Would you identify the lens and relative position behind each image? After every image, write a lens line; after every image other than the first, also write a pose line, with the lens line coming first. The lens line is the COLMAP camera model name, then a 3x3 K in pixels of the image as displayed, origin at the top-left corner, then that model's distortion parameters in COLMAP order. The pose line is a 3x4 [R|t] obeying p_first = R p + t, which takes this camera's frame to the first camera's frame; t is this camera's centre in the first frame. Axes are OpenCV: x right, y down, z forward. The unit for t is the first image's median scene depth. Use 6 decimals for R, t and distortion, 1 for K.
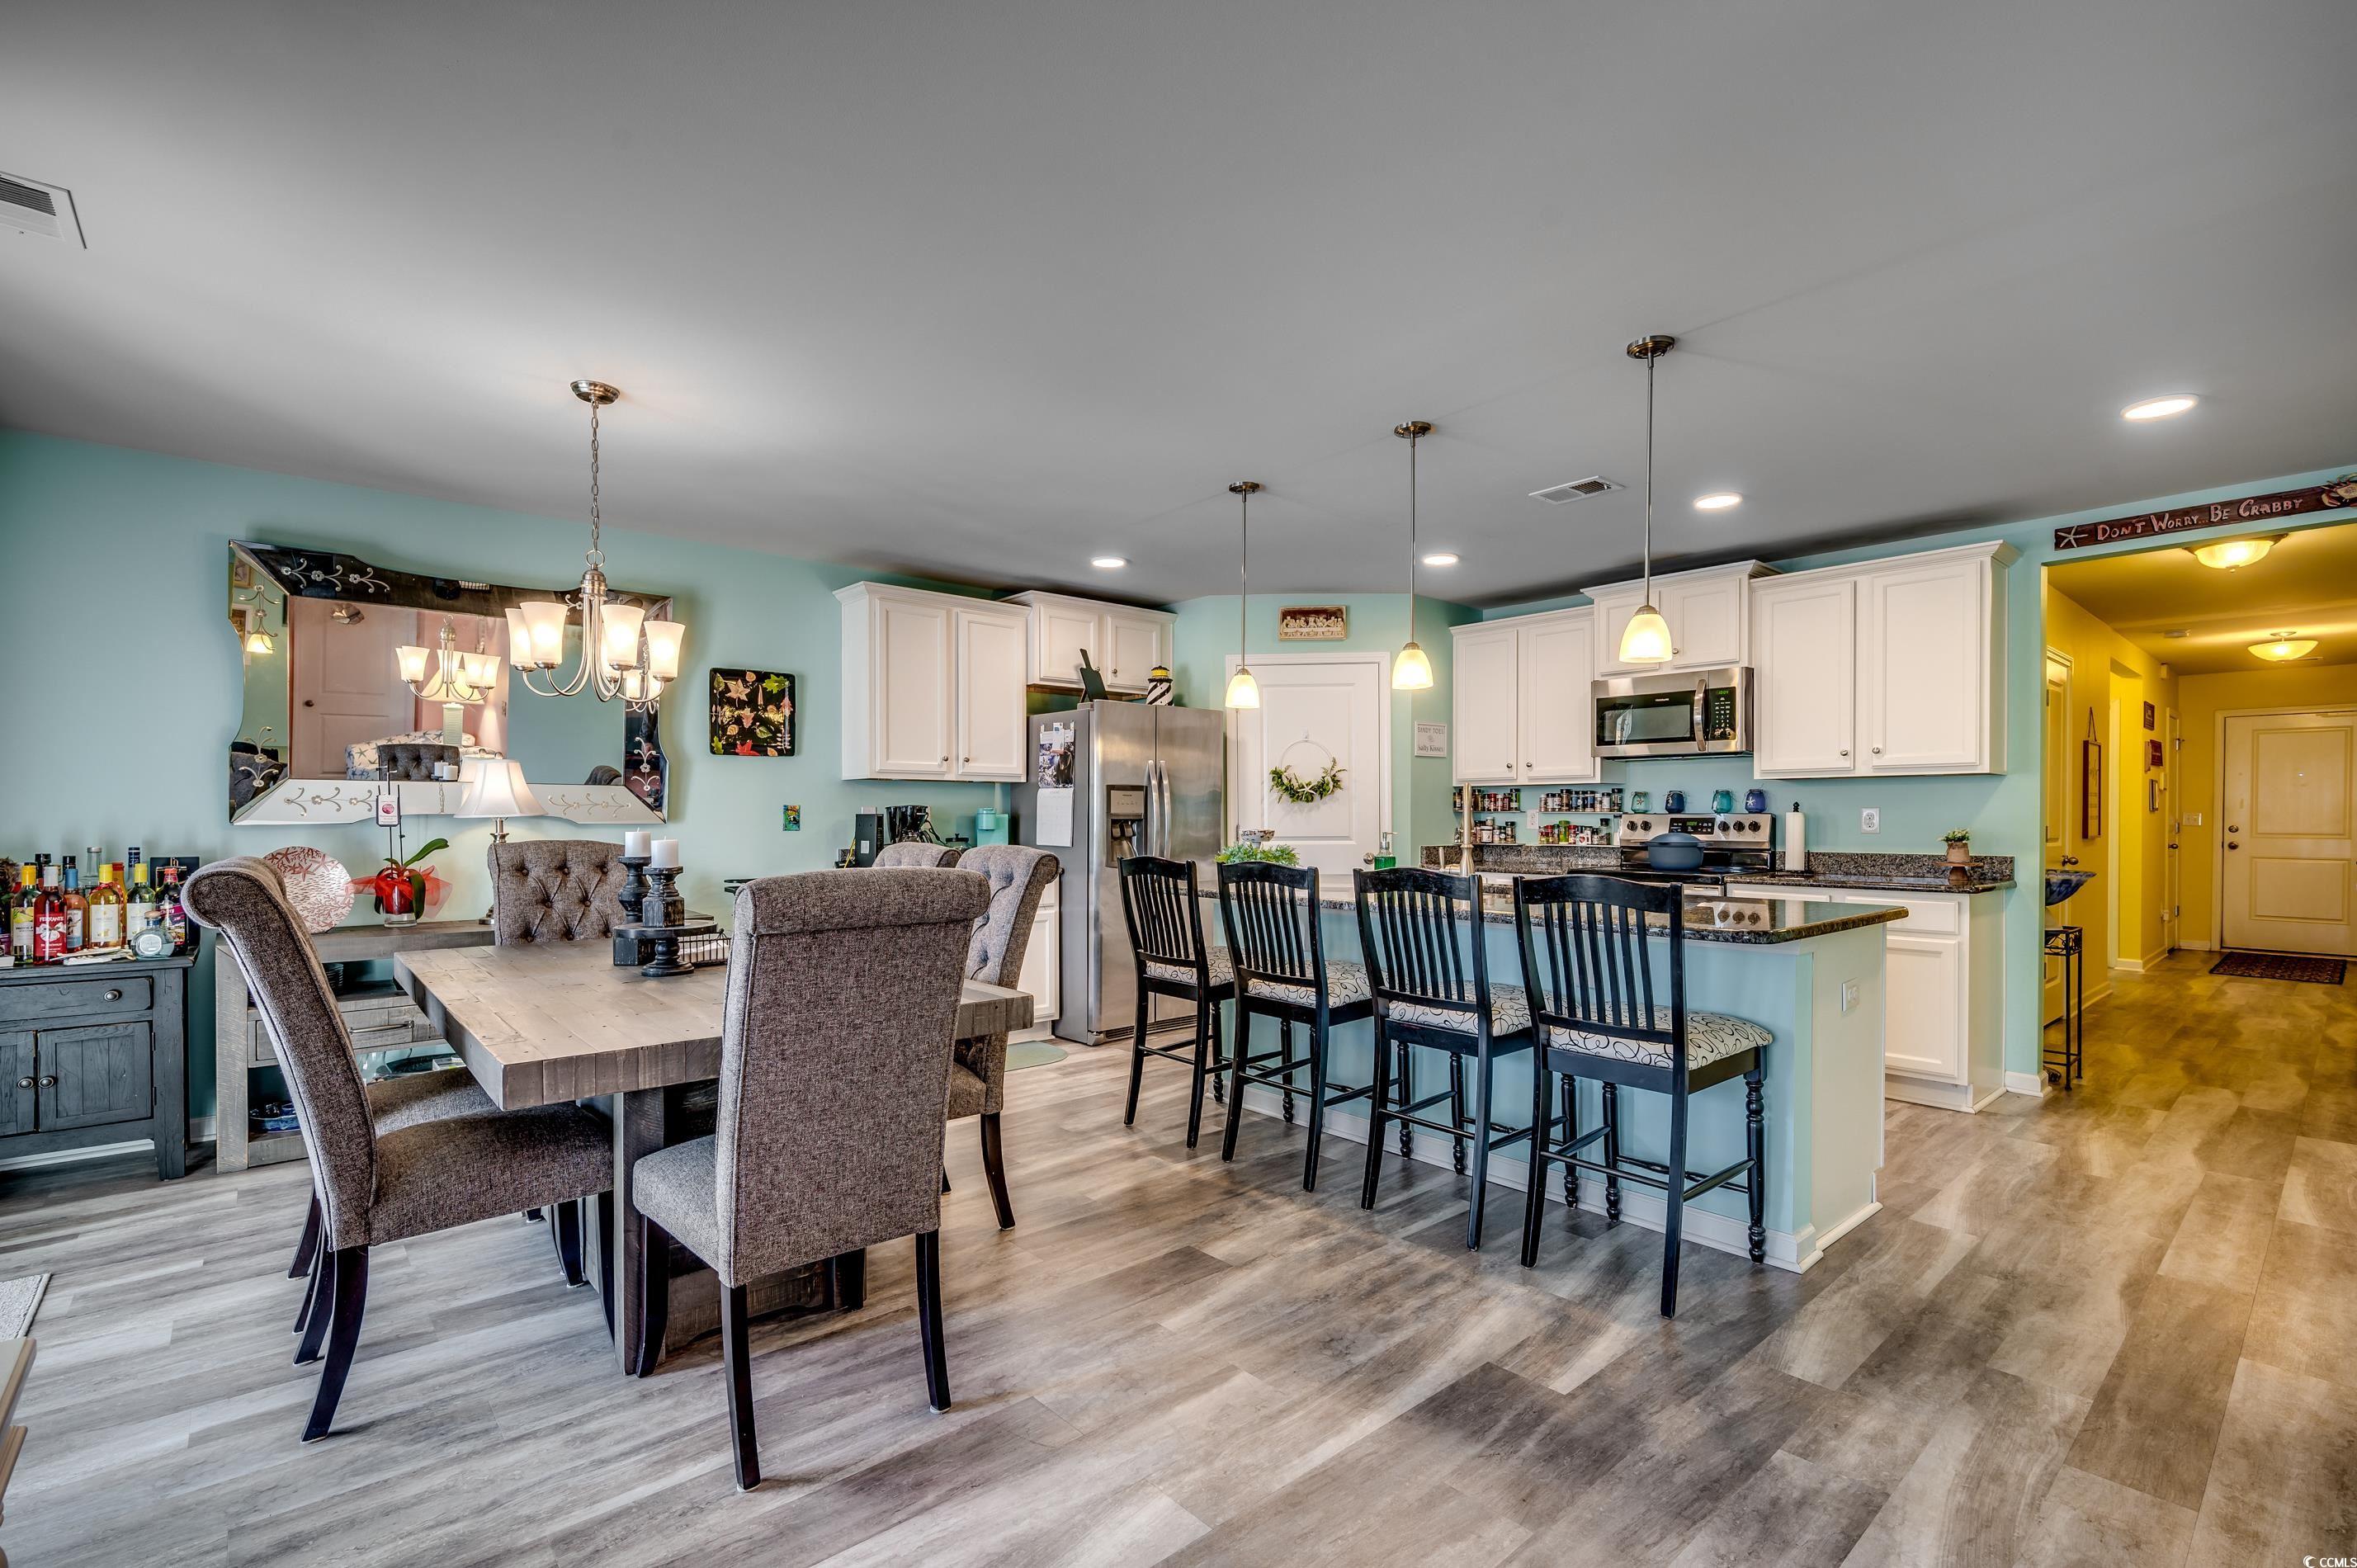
lens RADIAL K [[1055.4, 0, 1182.0], [0, 1055.4, 821.9], [0, 0, 1]] dist [-0.003879, 0.000742]
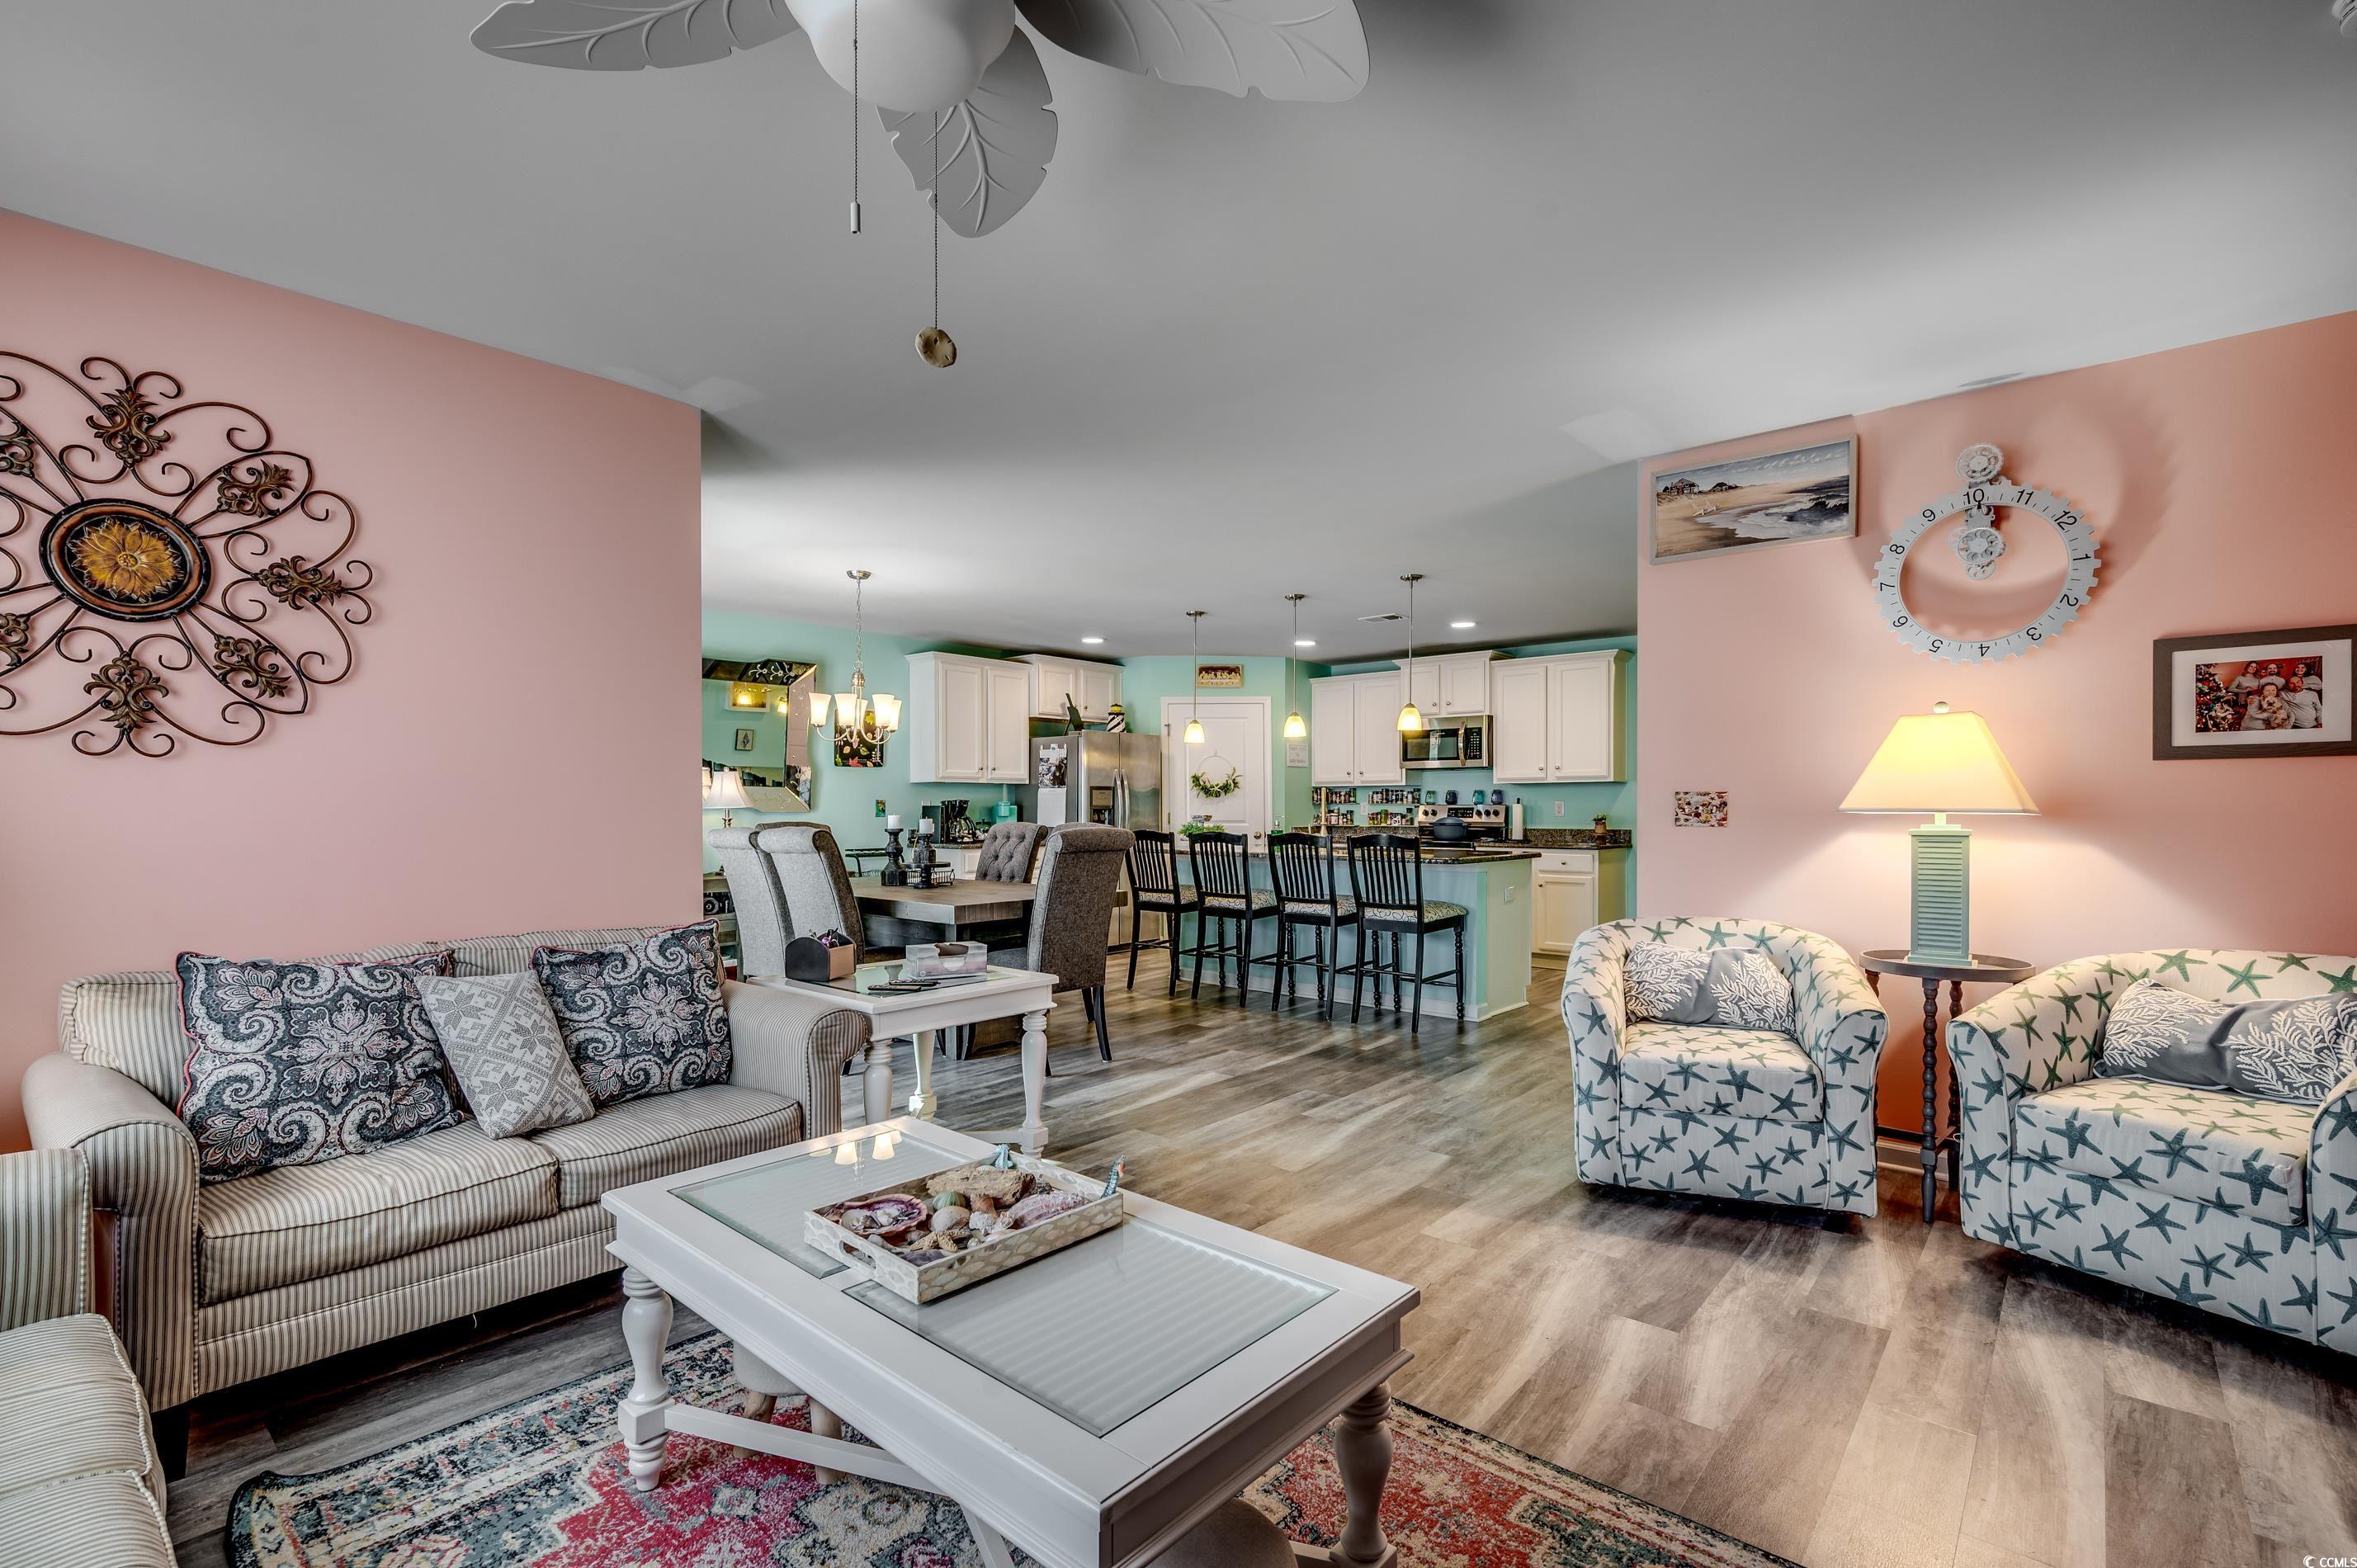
lens RADIAL K [[1055.4, 0, 1179.1], [0, 1055.4, 805.4], [0, 0, 1]] dist [-0.003879, 0.000742]
pose [[0.990852, -0.000949, 0.134952, -0.155931], [0.001857, 0.999976, -0.006605, 0.002755], [-0.134942, 0.006795, 0.990830, -0.538578]]
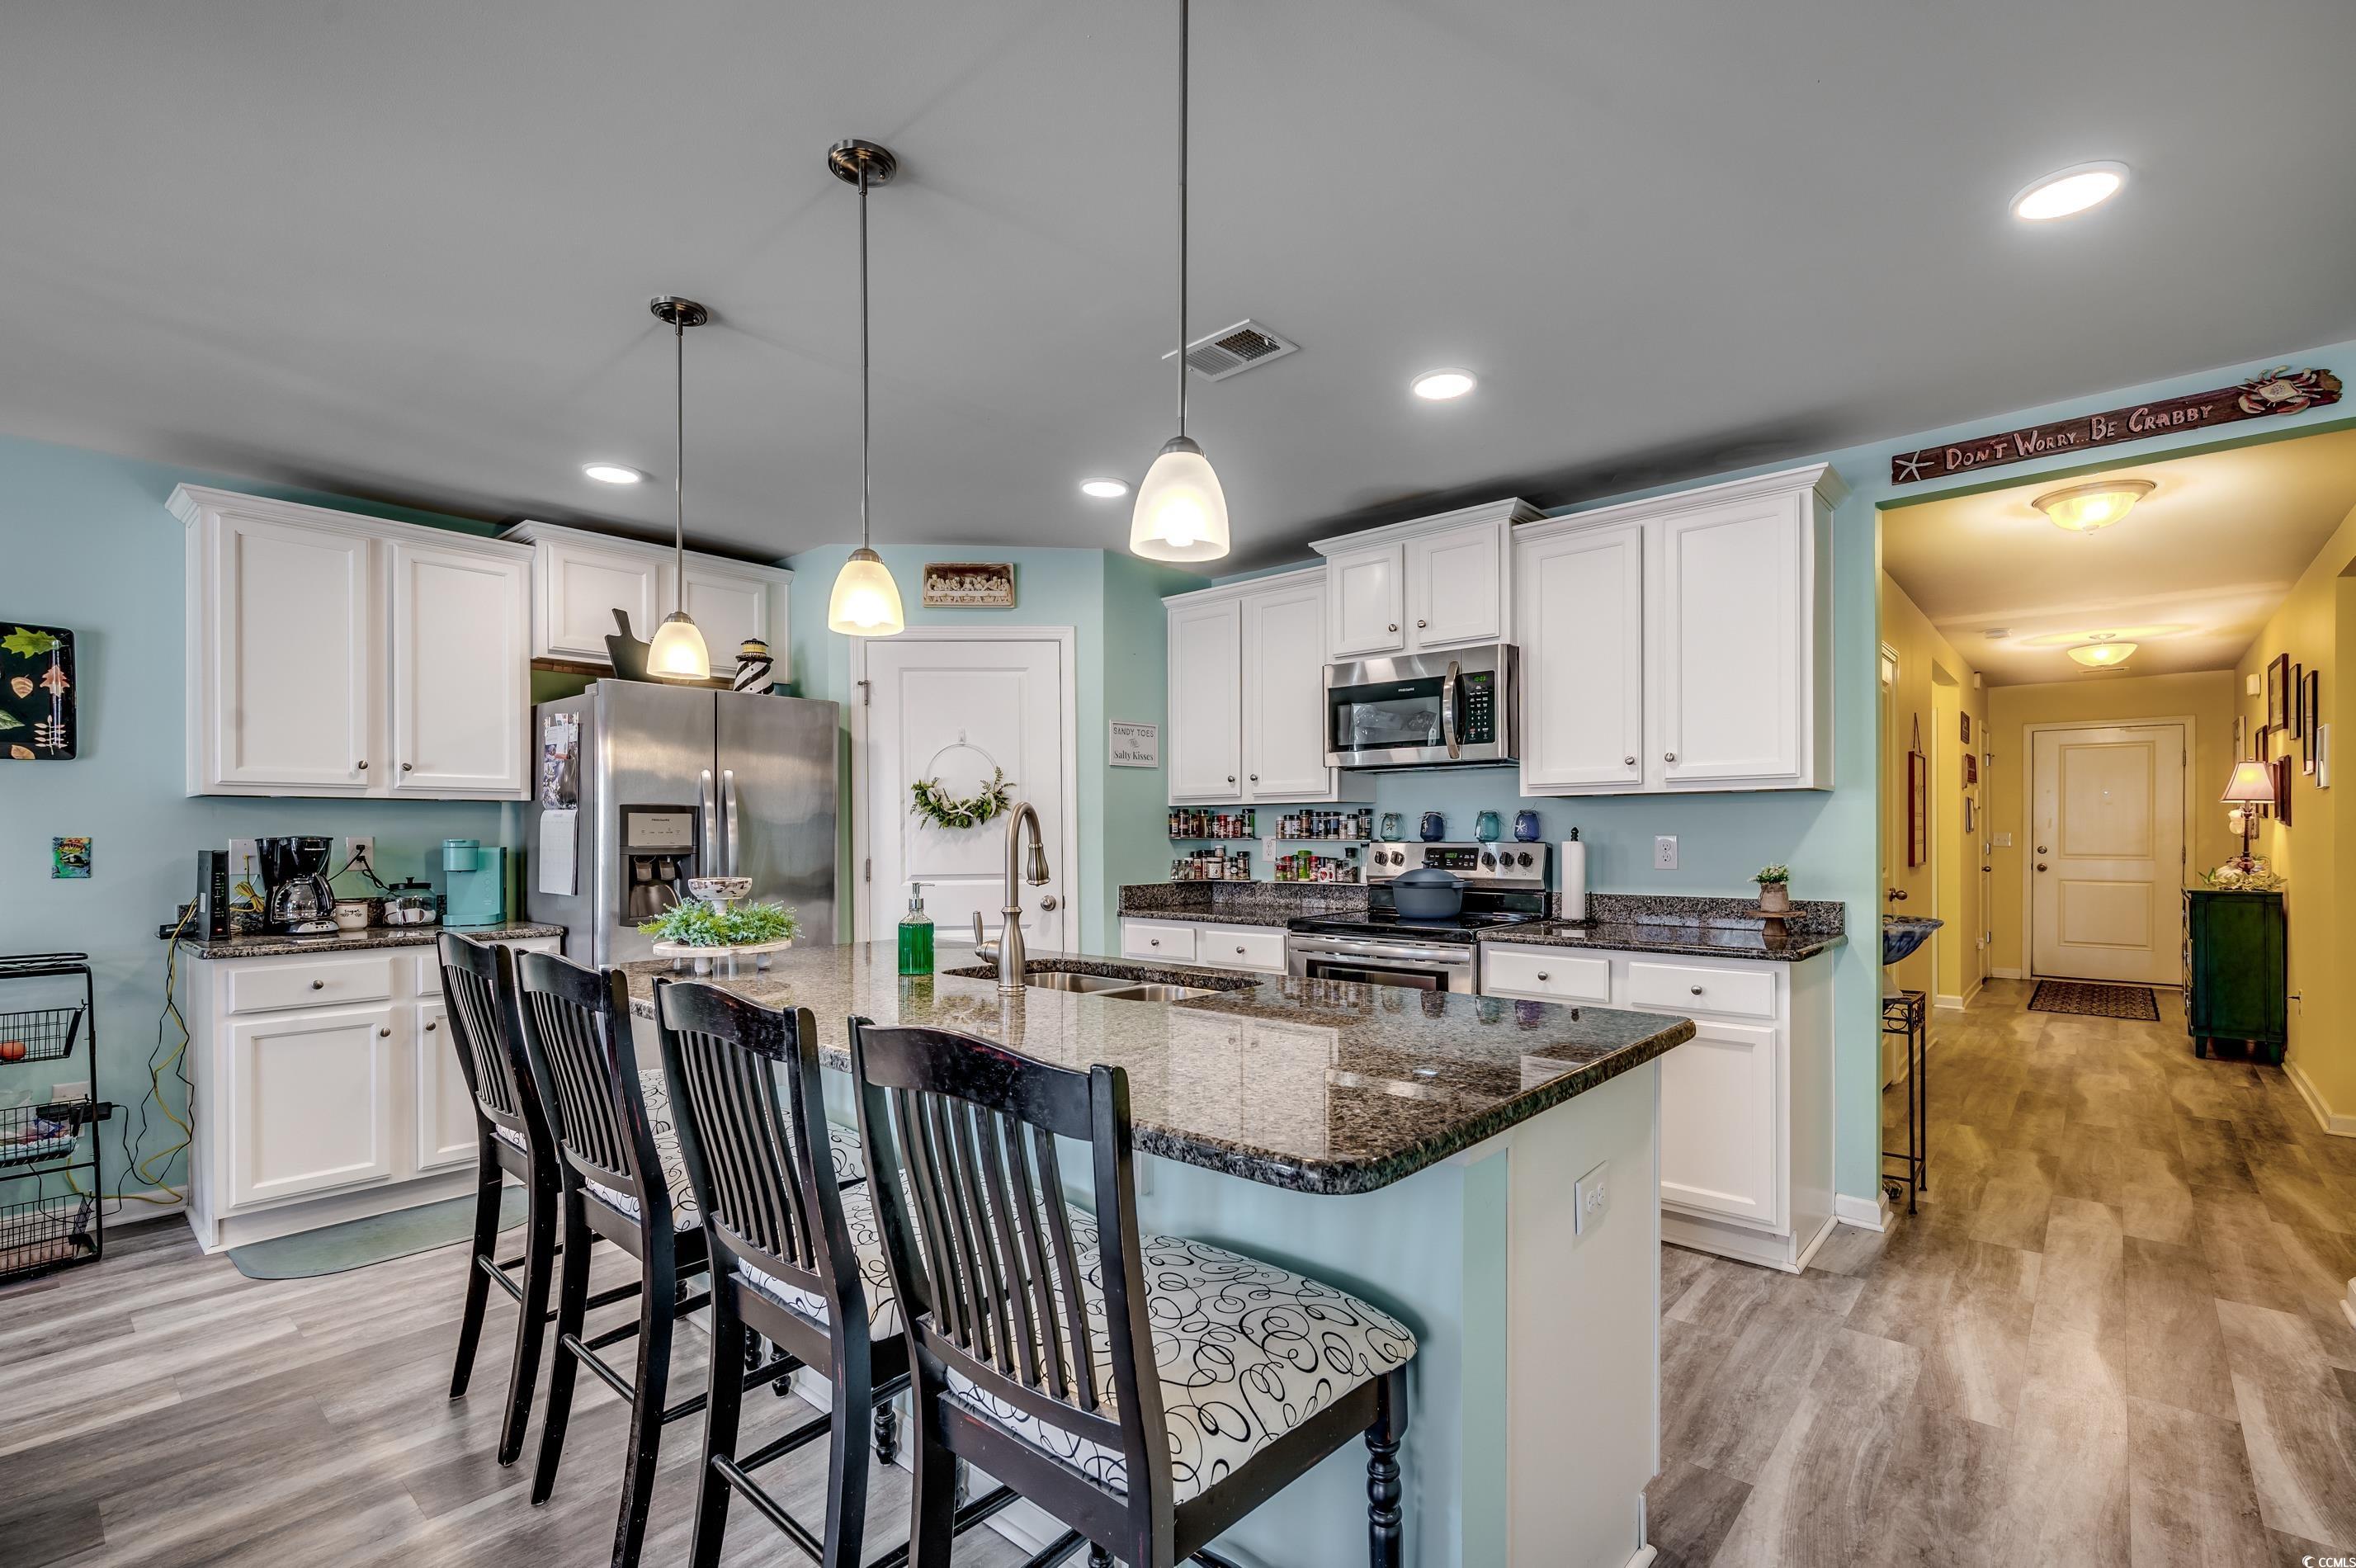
lens RADIAL K [[1055.0, 0, 1200.2], [0, 1055.0, 832.2], [0, 0, 1]] dist [-0.003879, 0.000742]
pose [[0.990723, -0.004014, 0.135835, 0.215130], [0.004893, 0.999969, -0.006143, -0.012024], [-0.135806, 0.006751, 0.990712, 0.291904]]
